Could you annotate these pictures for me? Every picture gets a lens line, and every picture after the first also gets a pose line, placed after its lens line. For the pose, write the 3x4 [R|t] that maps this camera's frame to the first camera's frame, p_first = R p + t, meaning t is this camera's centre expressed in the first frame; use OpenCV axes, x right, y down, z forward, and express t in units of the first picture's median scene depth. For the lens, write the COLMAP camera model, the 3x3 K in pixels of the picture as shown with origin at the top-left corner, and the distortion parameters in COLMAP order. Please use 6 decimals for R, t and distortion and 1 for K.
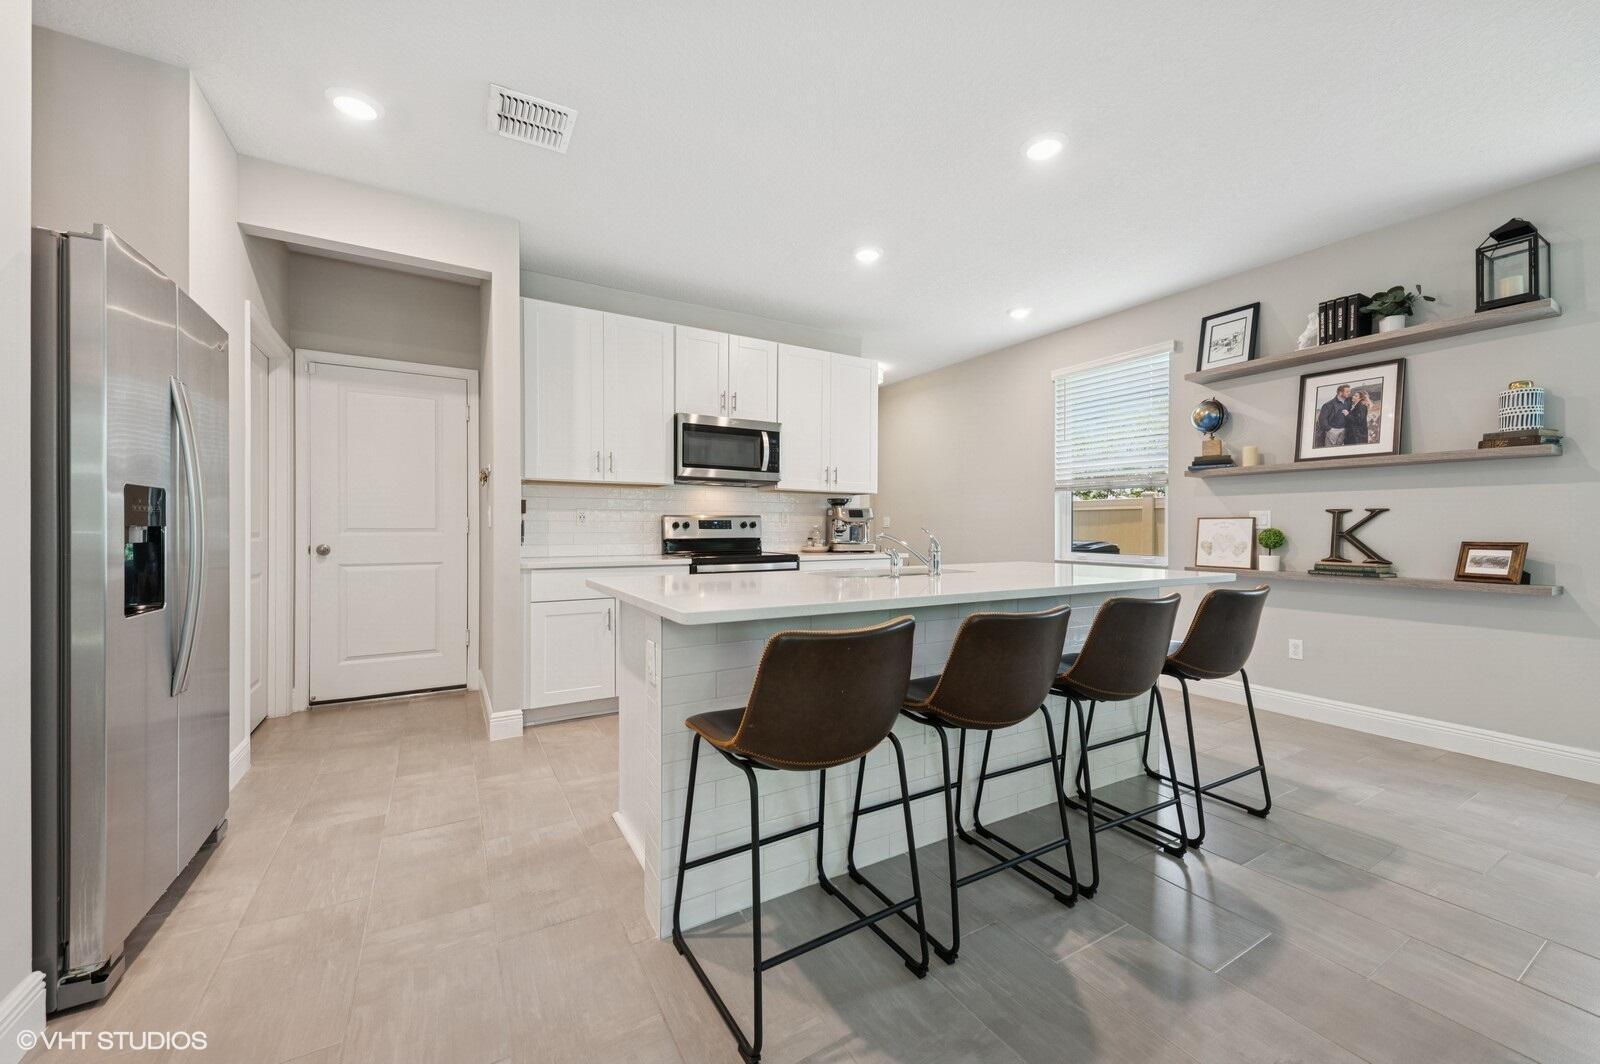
lens RADIAL K [[598.7, 0, 800.0], [0, 598.7, 532.0], [0, 0, 1]] dist [0.000016, -0.000002]
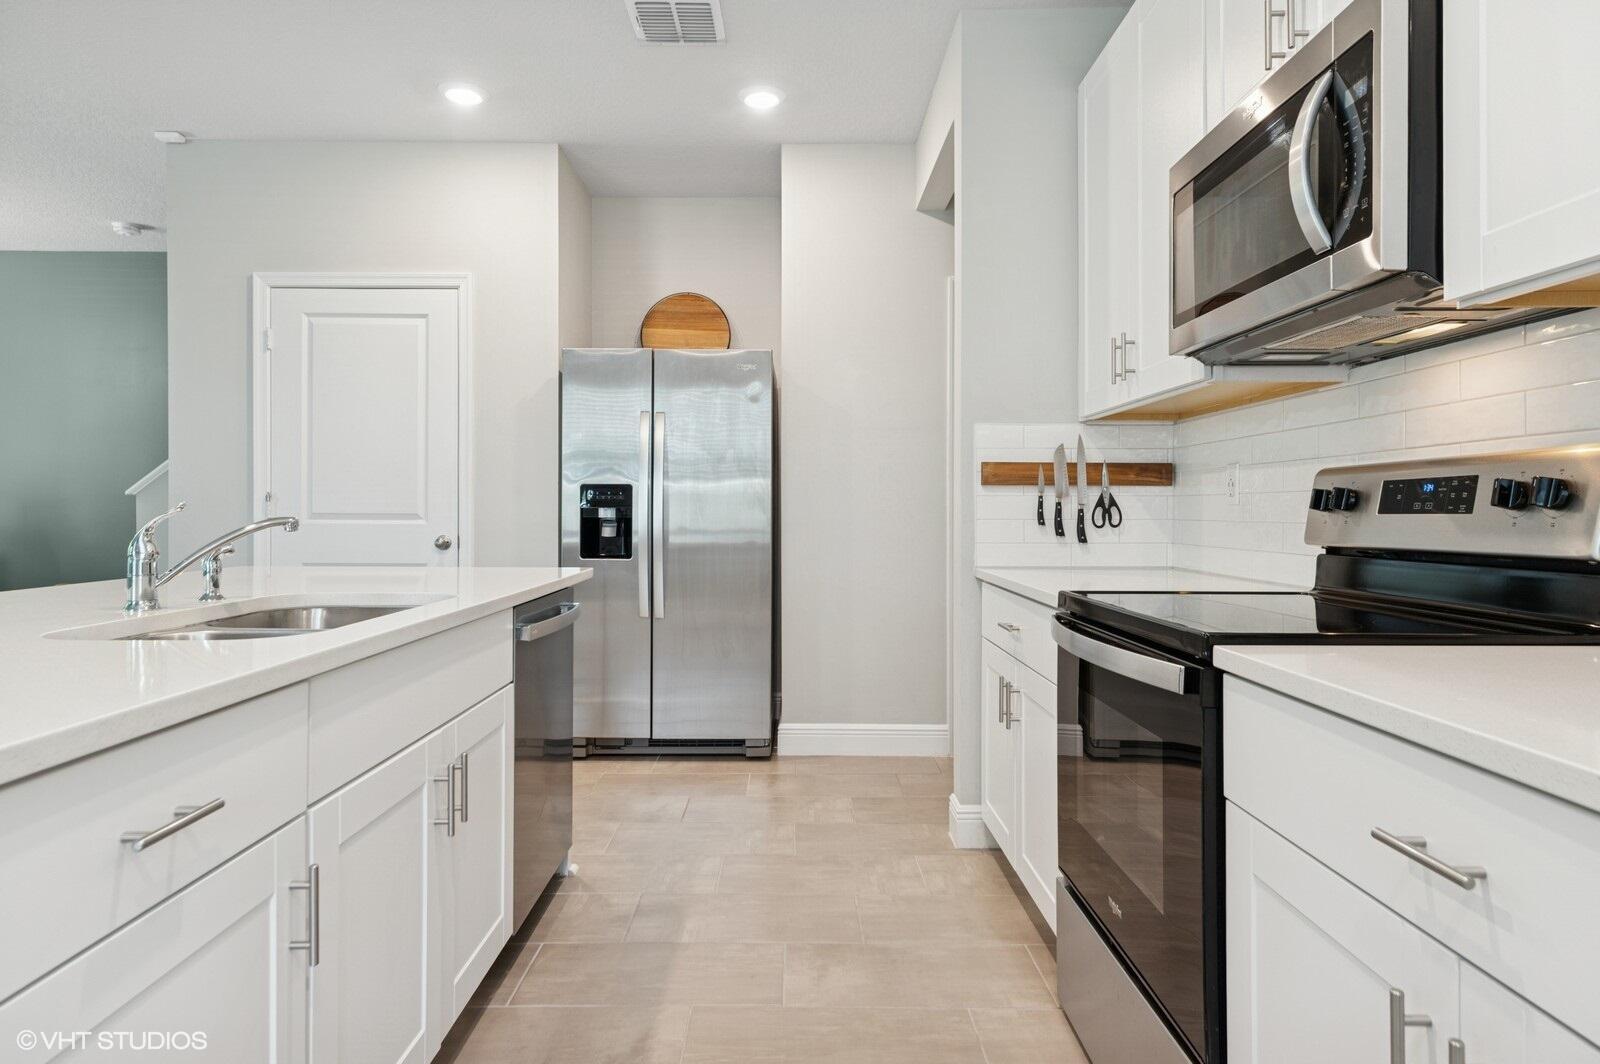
lens RADIAL K [[935.8, 0, 797.8], [0, 935.8, 504.8], [0, 0, 1]] dist [0.000242, 0.000007]
pose [[-0.498387, -0.003582, -0.866947, 0.466767], [-0.007437, 0.999972, 0.000144, -0.010272], [0.866923, 0.006519, -0.498400, 1.394398]]
